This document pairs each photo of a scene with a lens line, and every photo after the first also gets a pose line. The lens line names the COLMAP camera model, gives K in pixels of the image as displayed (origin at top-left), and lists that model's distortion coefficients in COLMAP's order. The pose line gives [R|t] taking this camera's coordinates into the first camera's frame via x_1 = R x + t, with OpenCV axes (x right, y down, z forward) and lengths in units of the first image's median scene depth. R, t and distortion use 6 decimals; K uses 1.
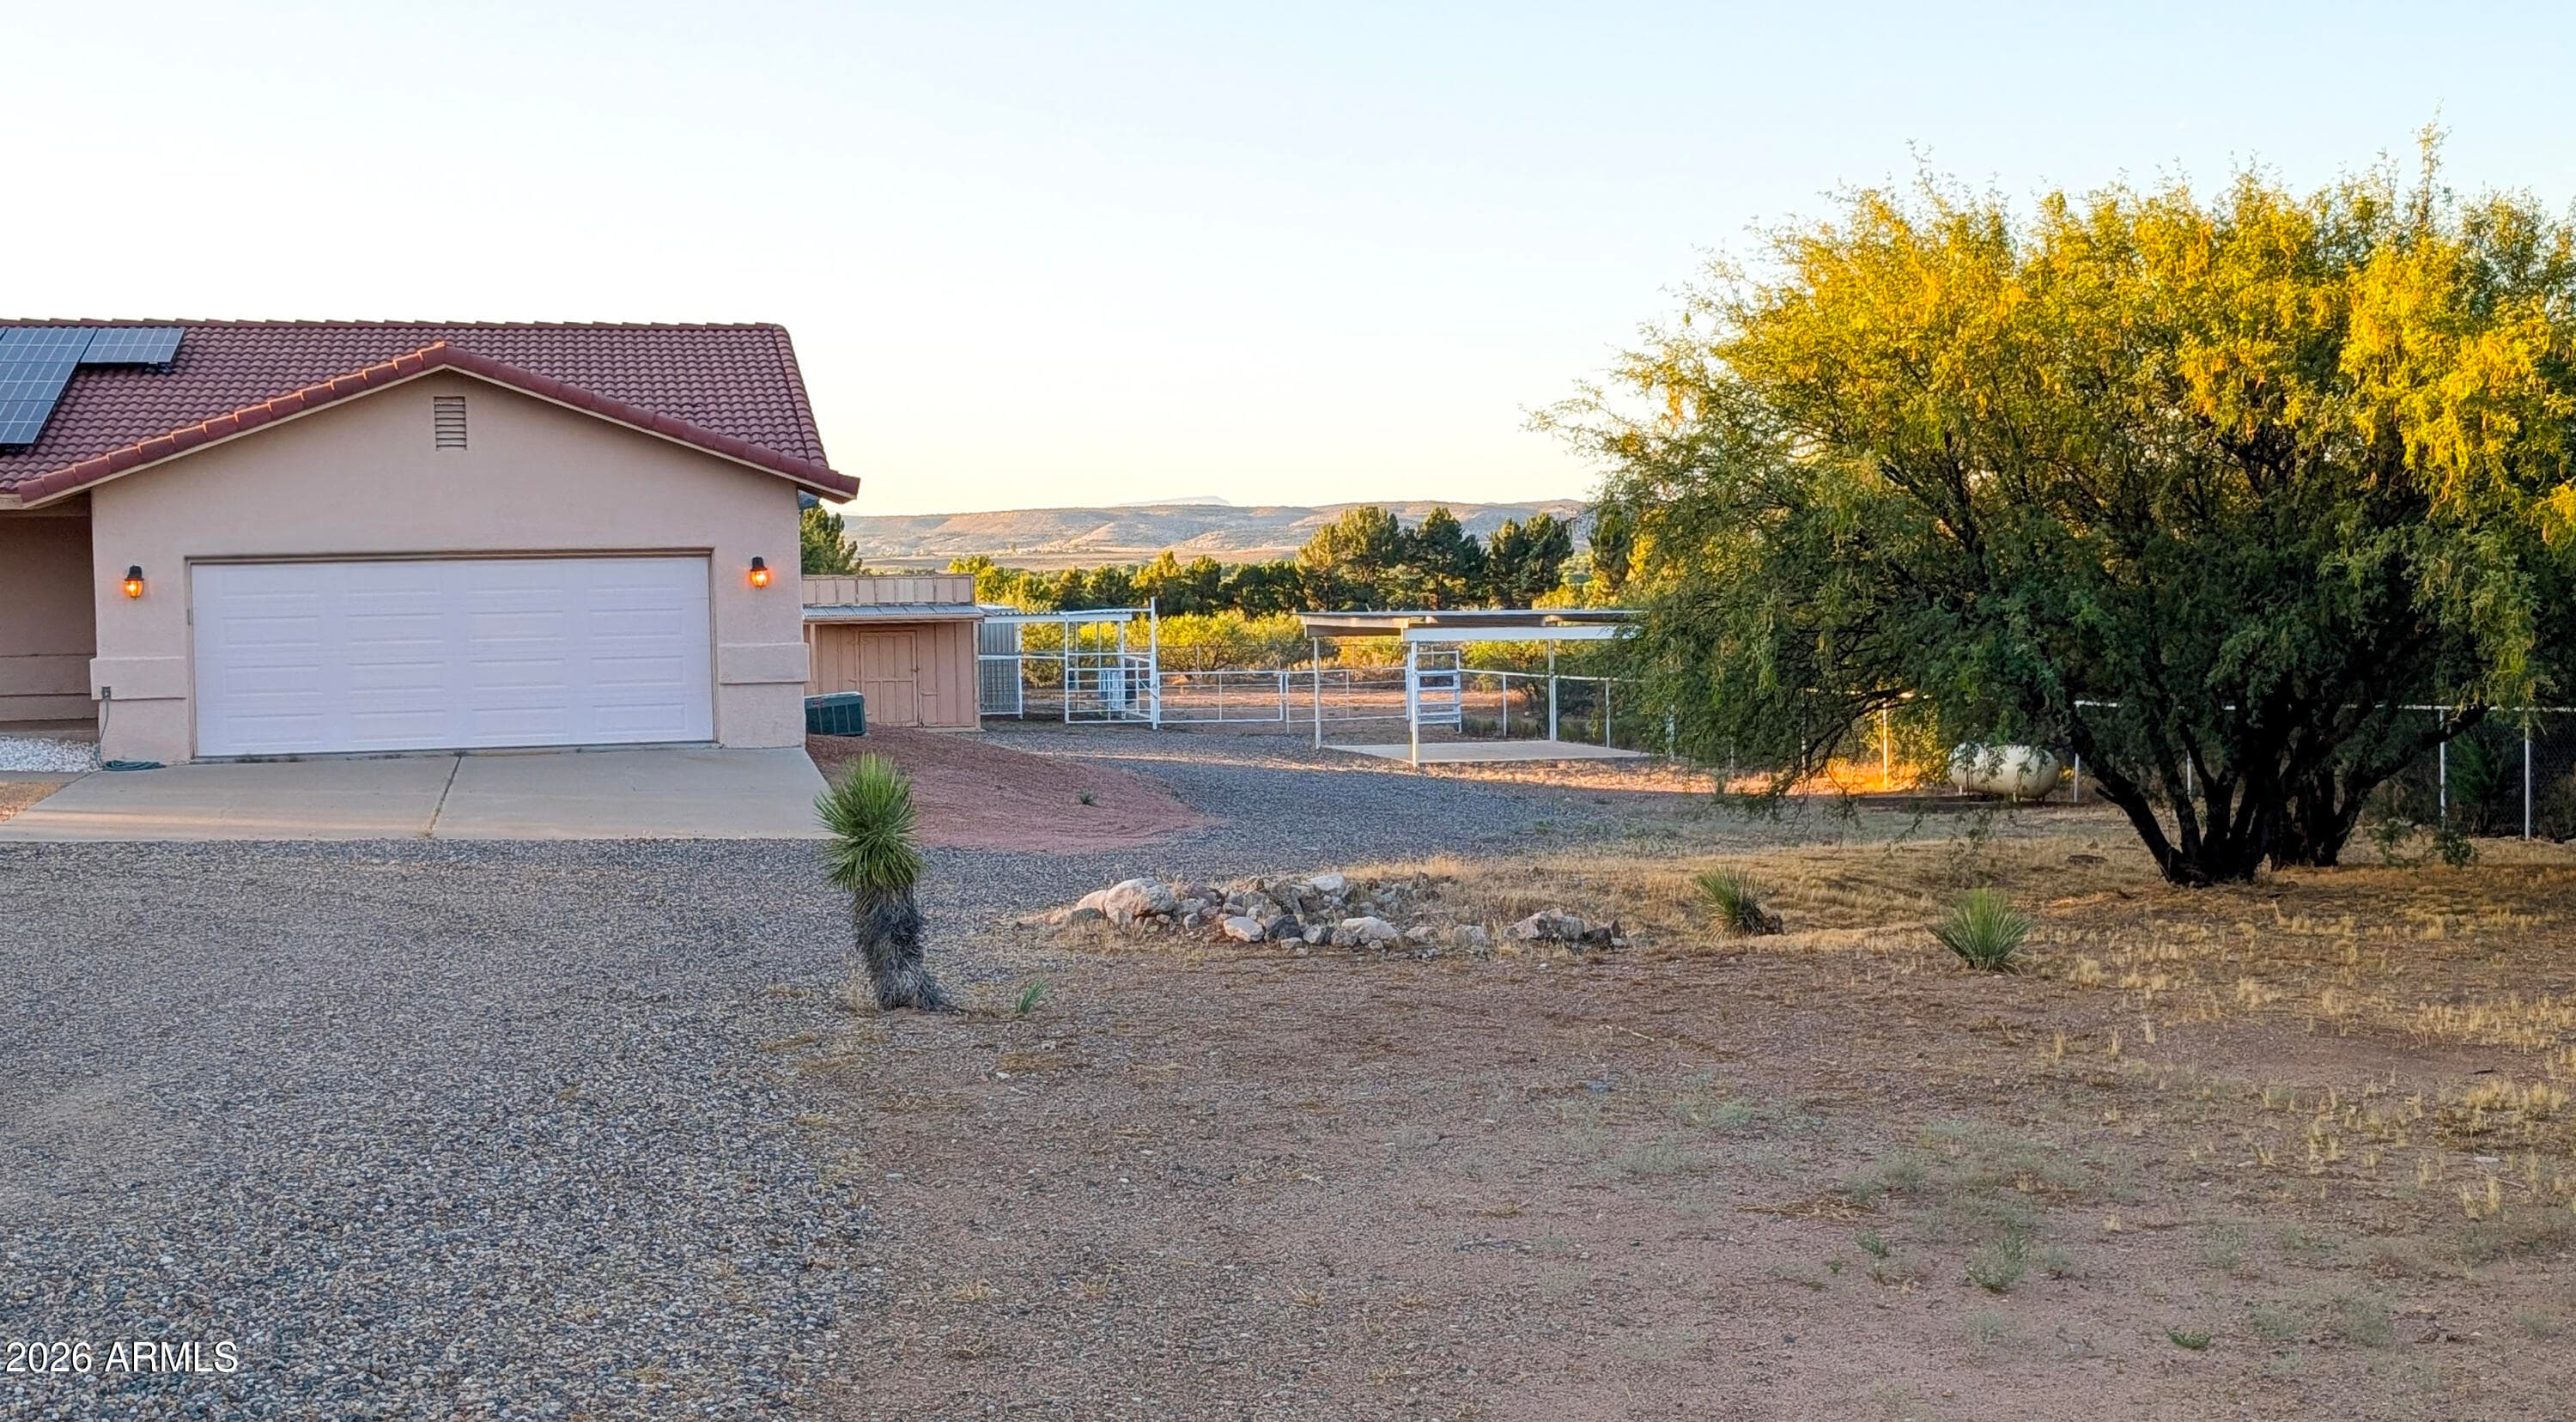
lens RADIAL K [[2582.5, 0, 1269.1], [0, 2582.5, 713.6], [0, 0, 1]] dist [-0.064758, 0.000000]
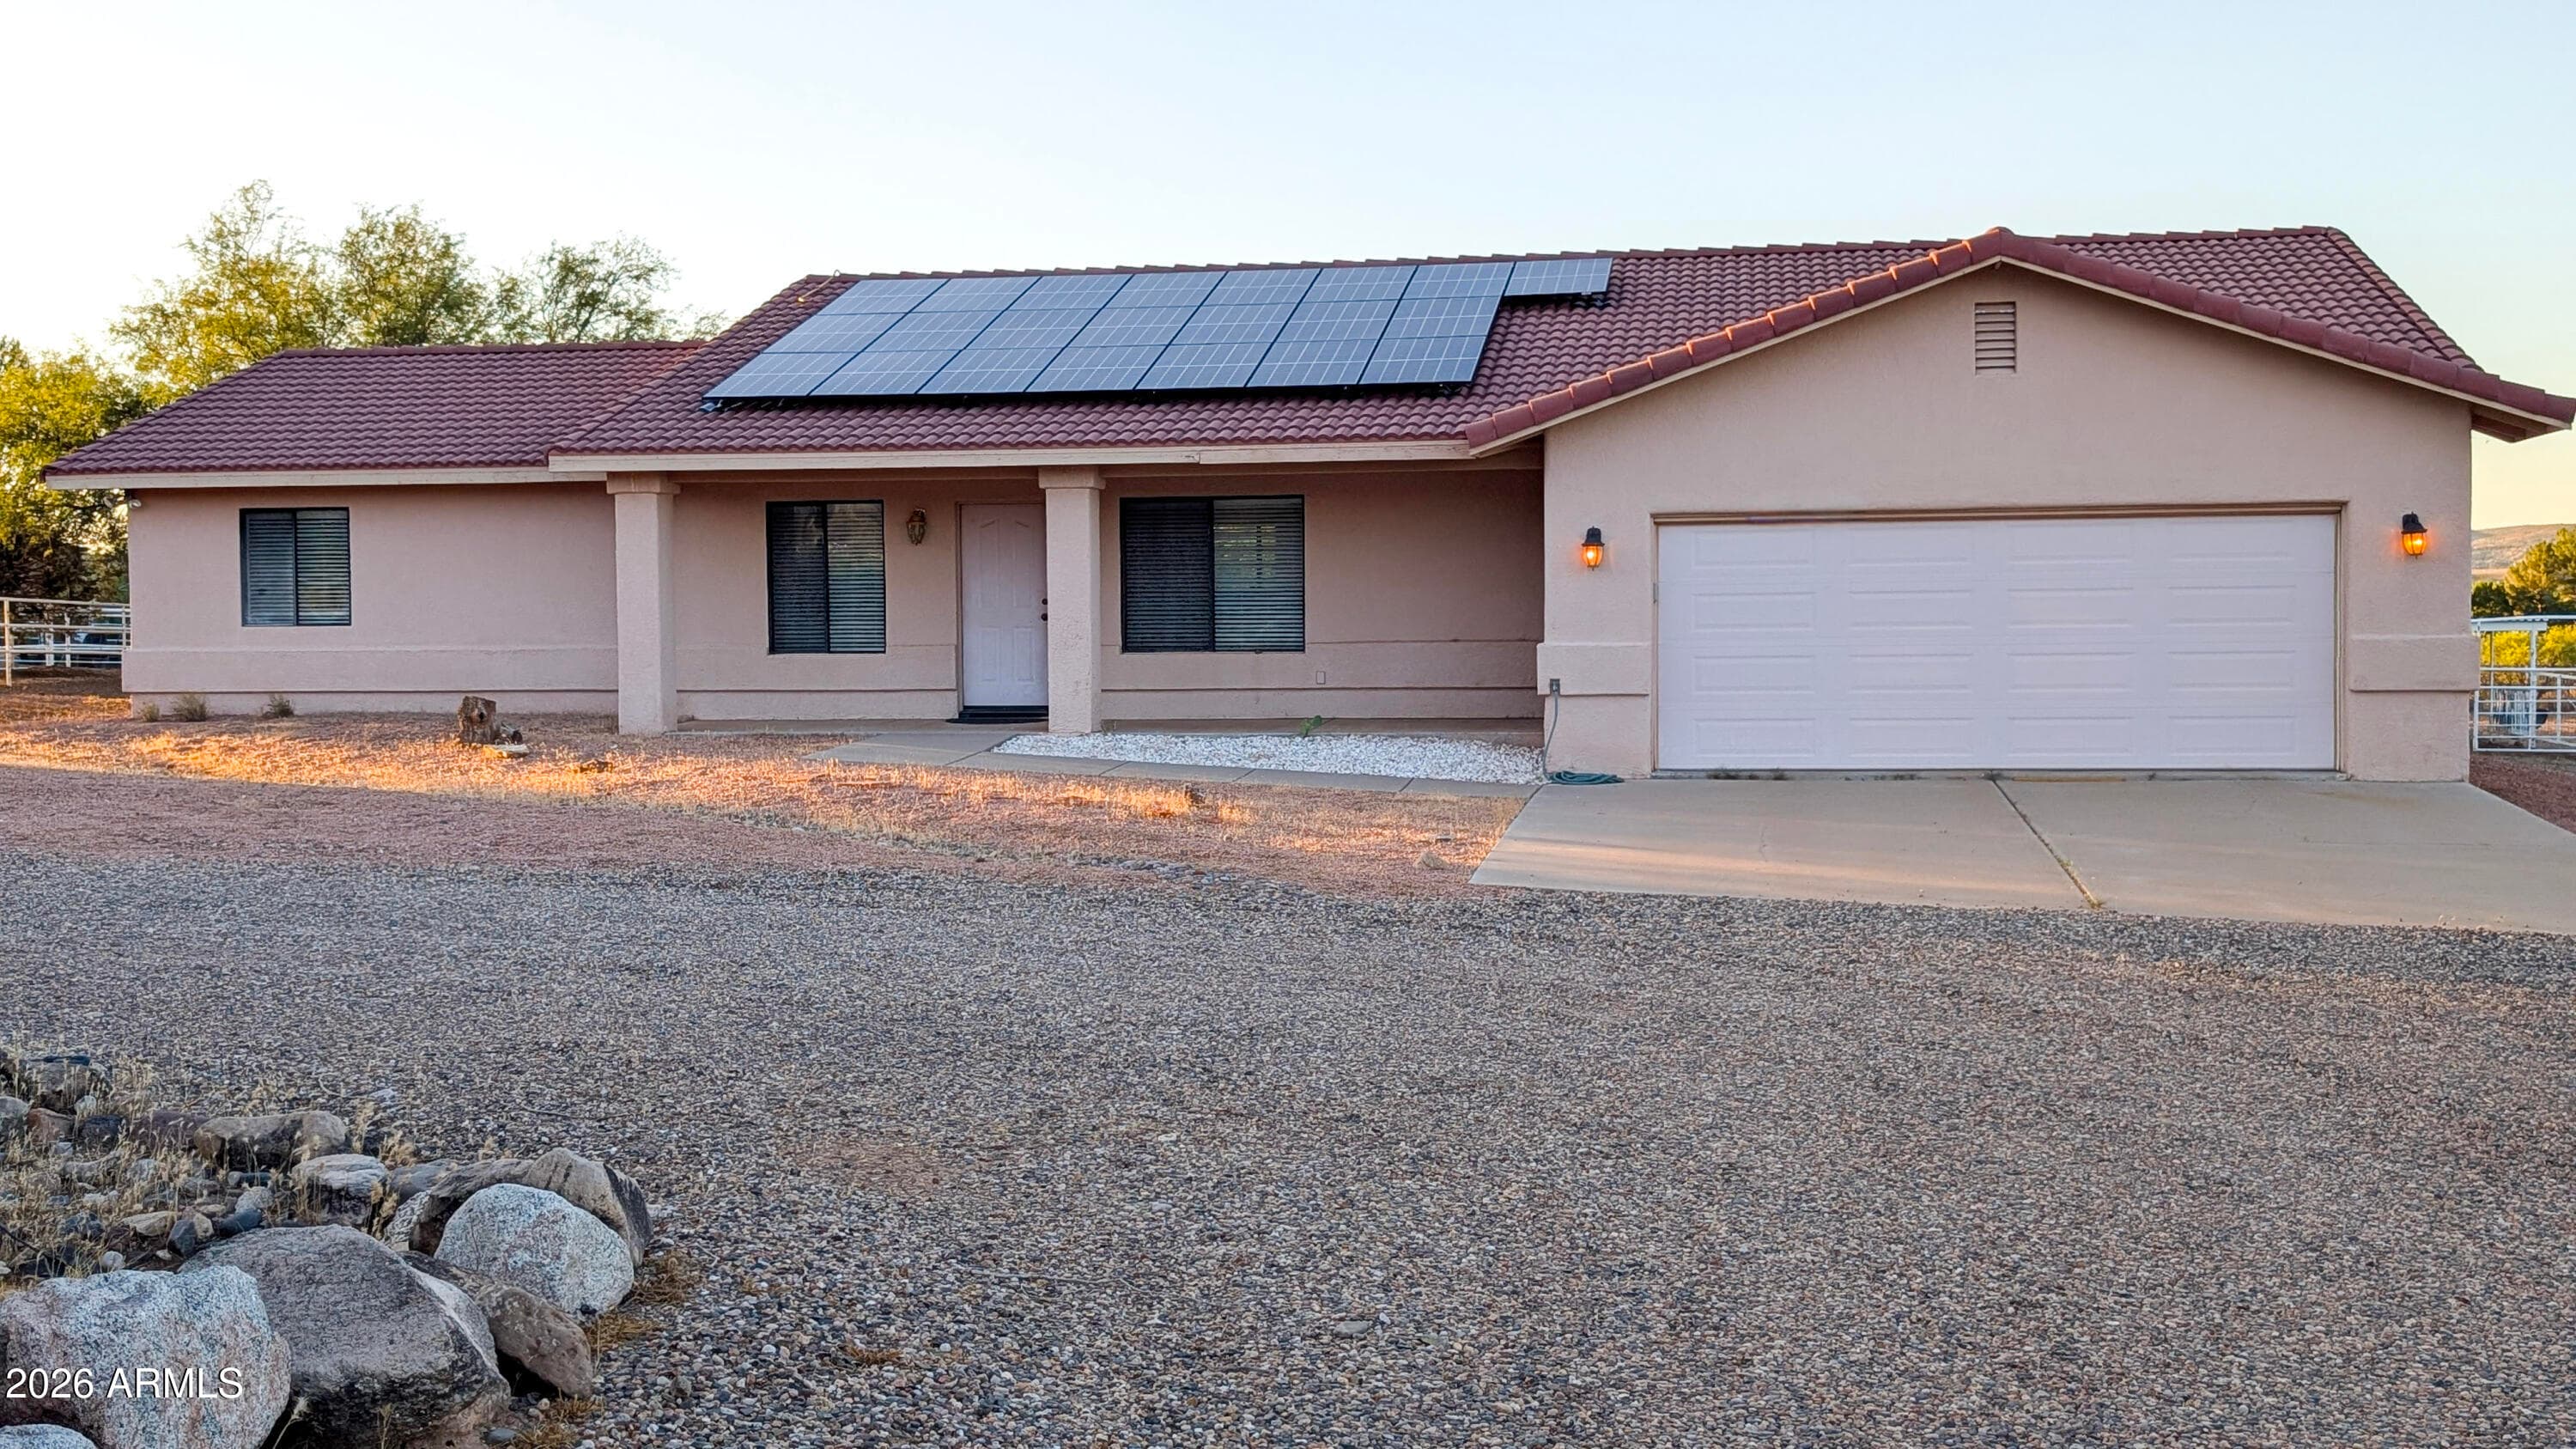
lens RADIAL K [[1938.4, 0, 1268.5], [0, 1938.4, 707.7], [0, 0, 1]] dist [0.073985, -0.003183]
pose [[0.908978, 0.020950, -0.416318, -0.274524], [-0.024399, 0.999698, -0.002964, 0.002489], [0.416130, 0.012852, 0.909214, 0.392574]]
